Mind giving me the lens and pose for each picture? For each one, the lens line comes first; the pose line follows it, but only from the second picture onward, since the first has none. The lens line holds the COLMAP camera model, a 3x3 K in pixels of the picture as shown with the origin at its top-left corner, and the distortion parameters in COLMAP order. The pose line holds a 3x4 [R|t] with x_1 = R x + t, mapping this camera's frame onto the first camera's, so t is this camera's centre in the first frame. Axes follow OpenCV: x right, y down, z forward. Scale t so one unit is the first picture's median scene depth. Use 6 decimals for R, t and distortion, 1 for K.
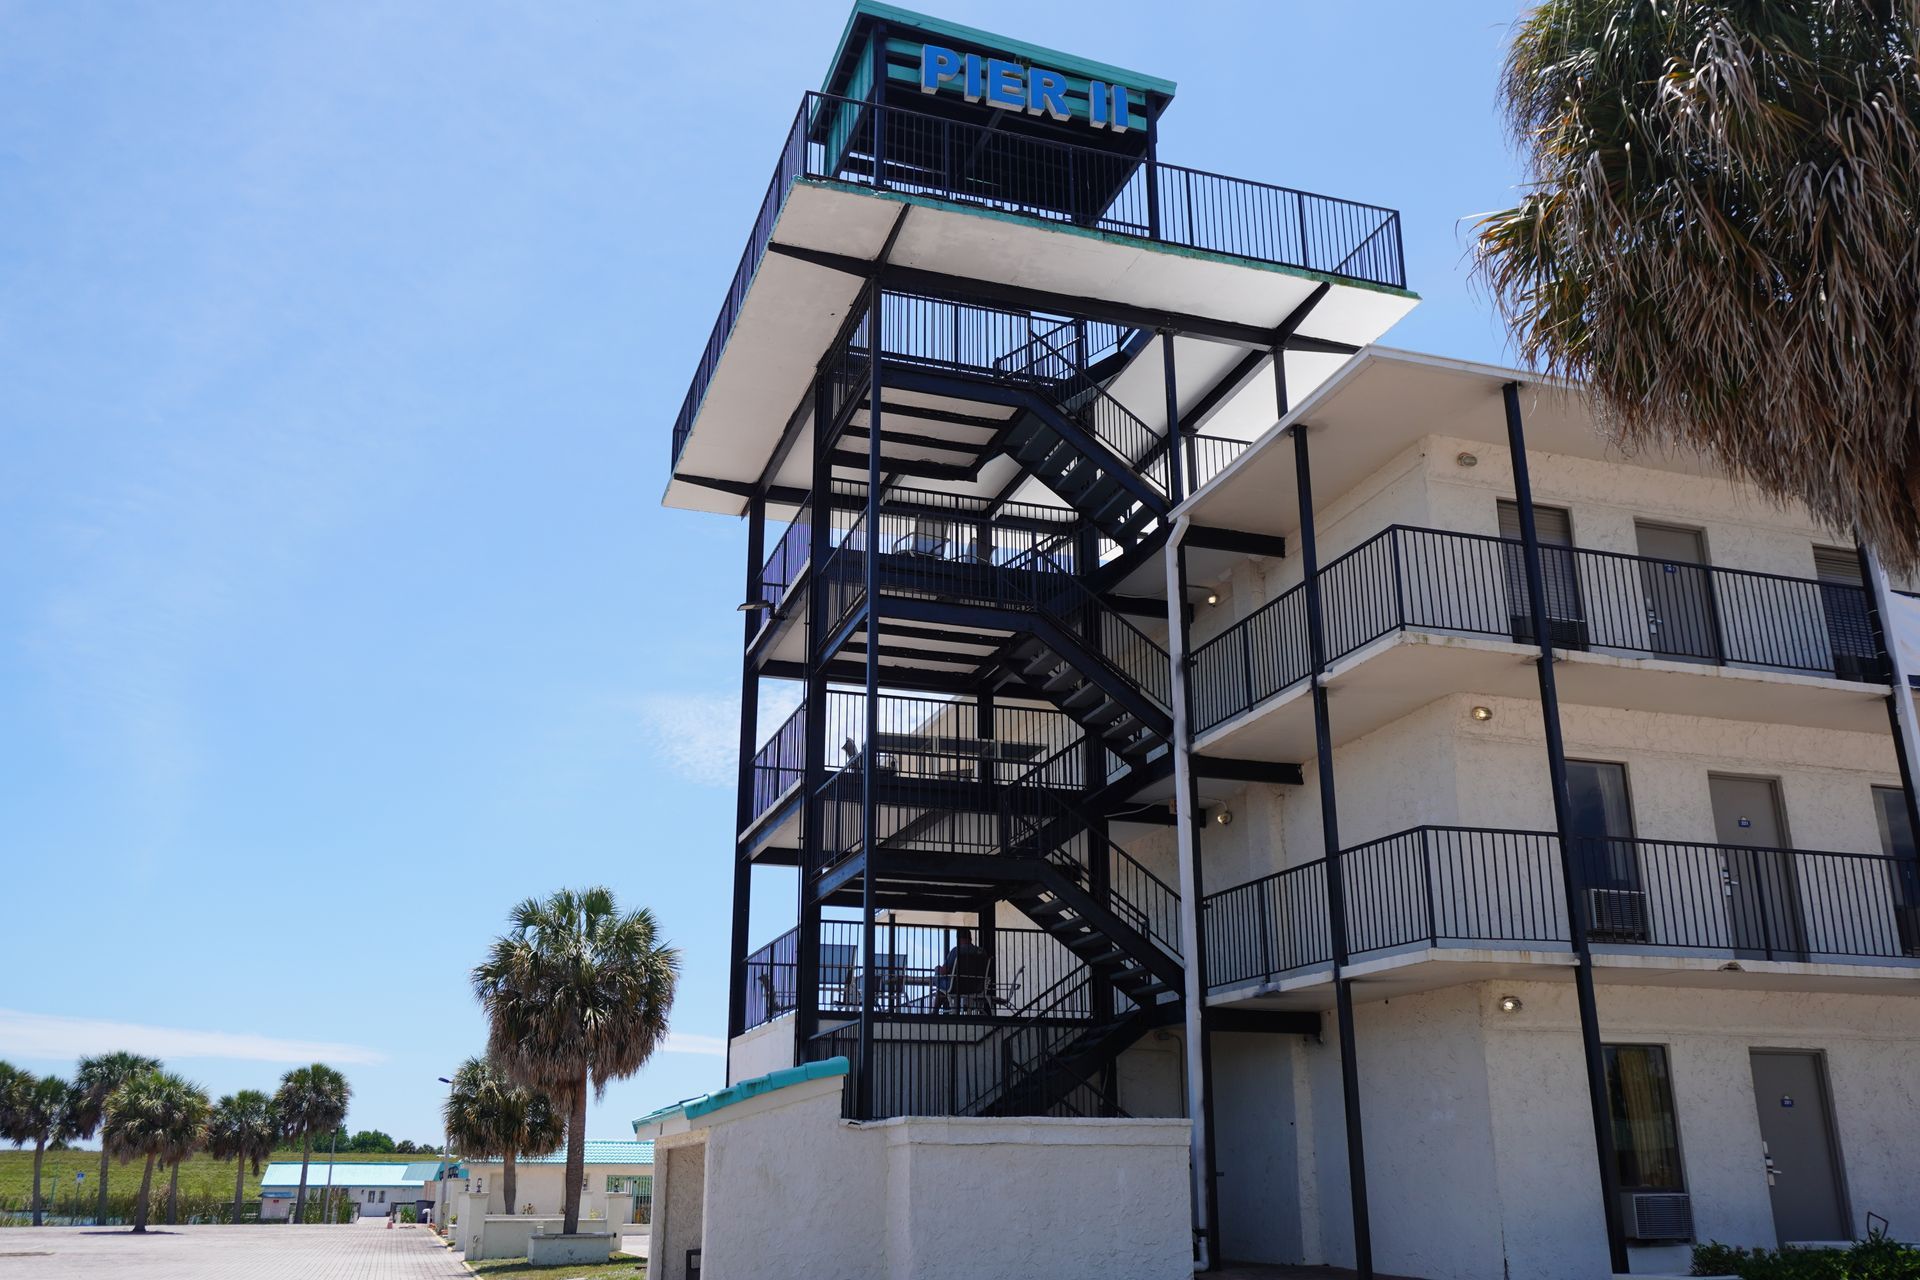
lens RADIAL K [[1604.8, 0, 960.0], [0, 1604.8, 640.0], [0, 0, 1]] dist [0.008896, 0.004492]
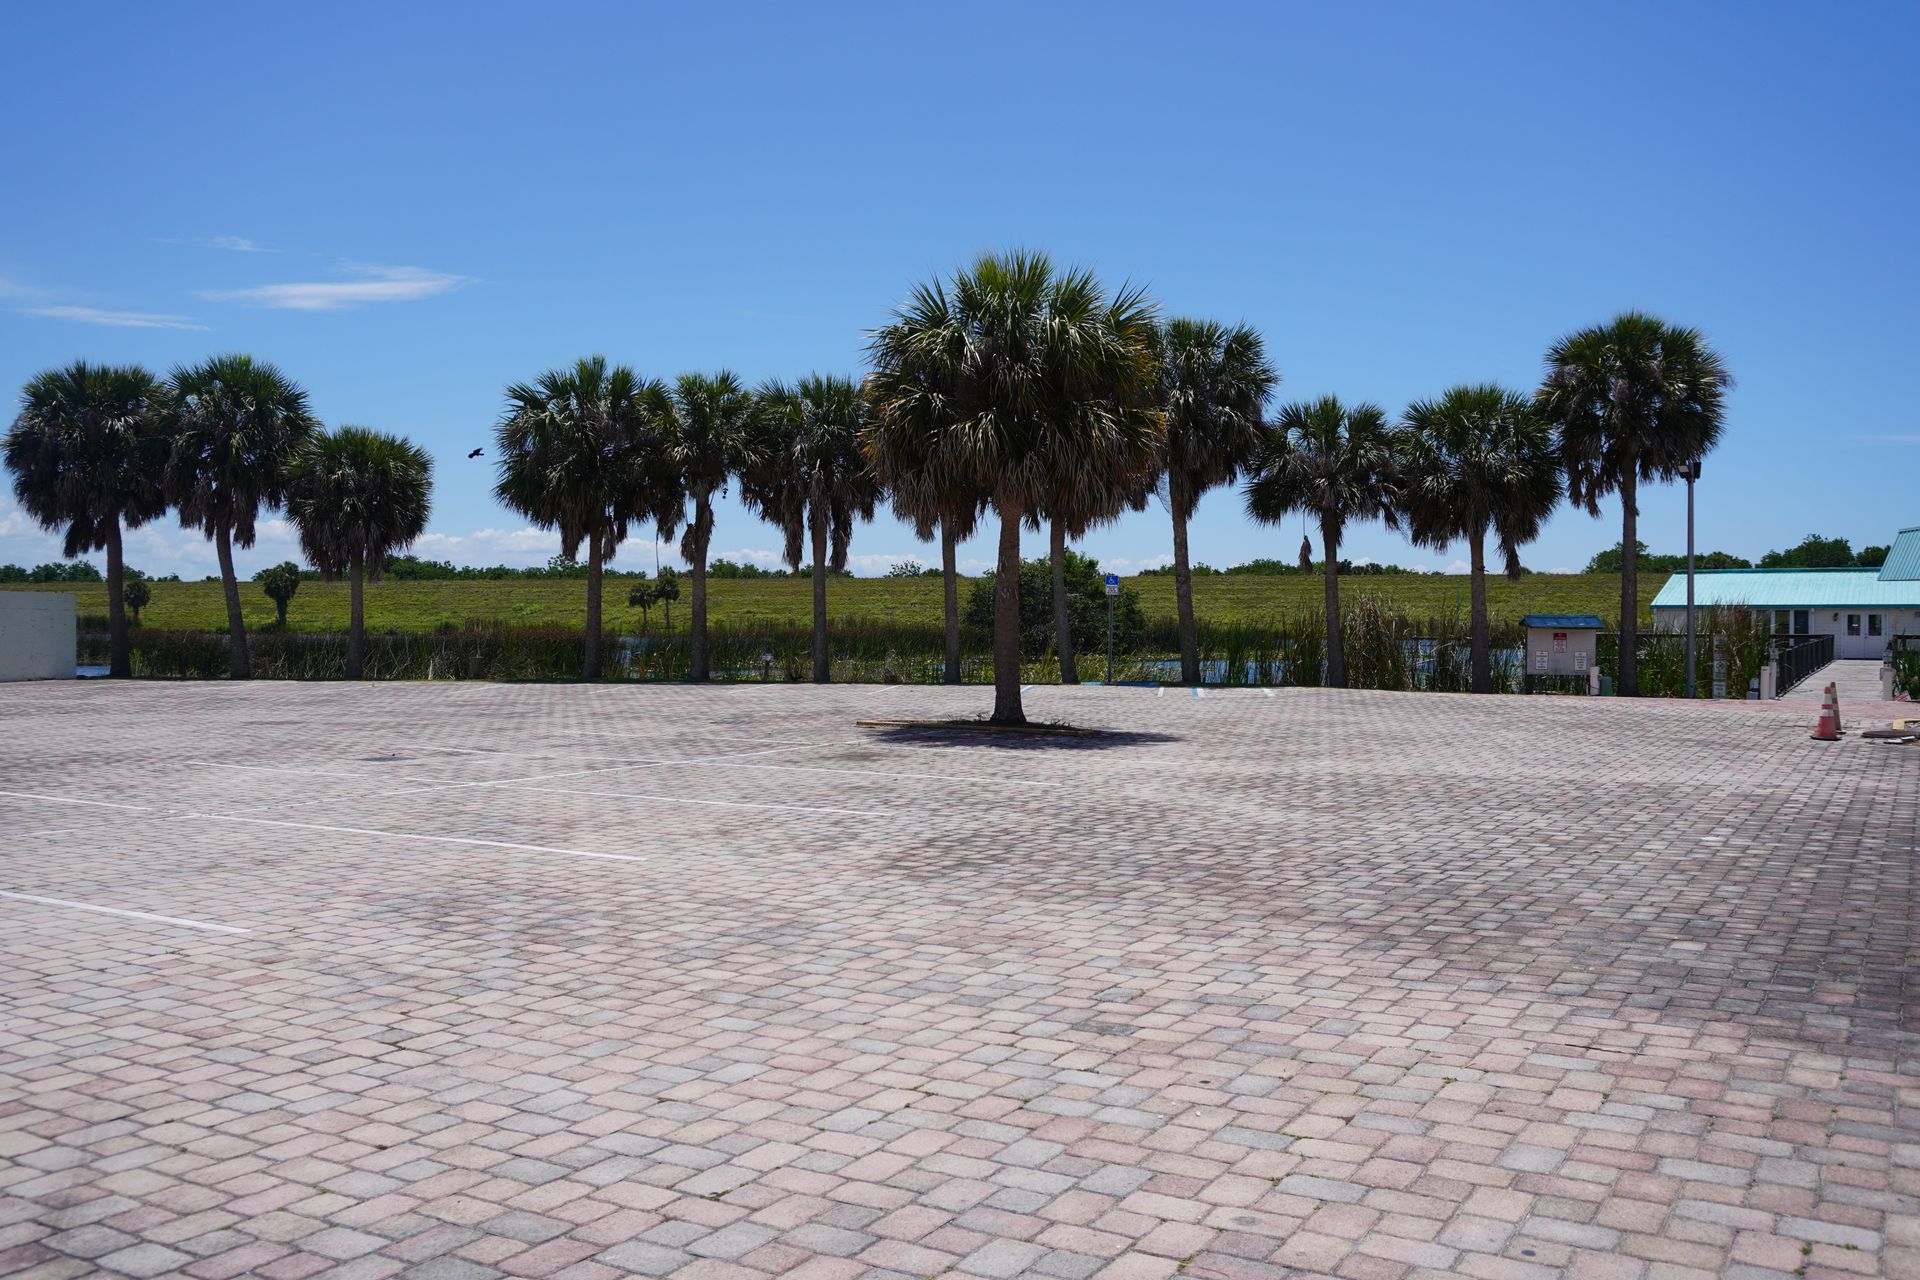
lens RADIAL K [[1604.8, 0, 960.0], [0, 1604.8, 640.0], [0, 0, 1]] dist [0.008896, 0.004492]
pose [[0.654225, 0.026034, -0.755852, -0.204337], [0.231196, 0.944682, 0.232648, 0.209726], [0.720096, -0.326954, 0.612016, 0.611349]]
